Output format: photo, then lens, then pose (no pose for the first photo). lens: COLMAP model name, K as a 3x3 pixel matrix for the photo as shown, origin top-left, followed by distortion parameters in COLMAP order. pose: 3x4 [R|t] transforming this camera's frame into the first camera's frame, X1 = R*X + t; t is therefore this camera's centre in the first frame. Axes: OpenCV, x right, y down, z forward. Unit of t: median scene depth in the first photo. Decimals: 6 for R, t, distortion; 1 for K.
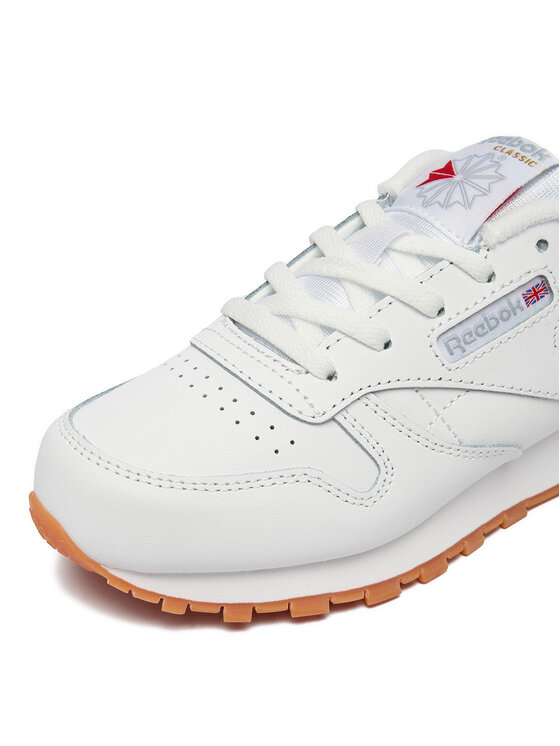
lens RADIAL K [[798.2, 0, 365.9], [0, 798.2, 373.6], [0, 0, 1]] dist [-0.000448, -0.001381]
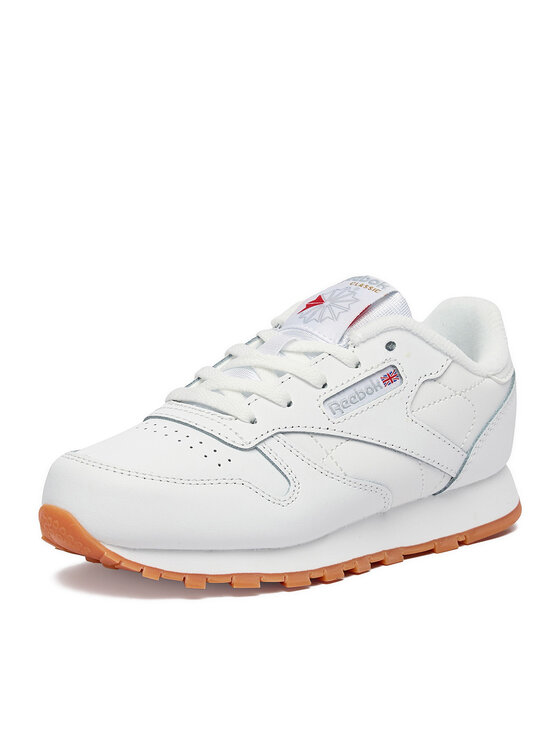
lens RADIAL K [[1882.8, 0, 280.0], [0, 1882.8, 373.0], [0, 0, 1]] dist [0.011170, 0.071140]
pose [[0.995098, -0.031686, 0.093677, -0.301503], [0.069676, 0.896868, -0.436776, 1.375571], [-0.070177, 0.441162, 0.894680, -2.029207]]
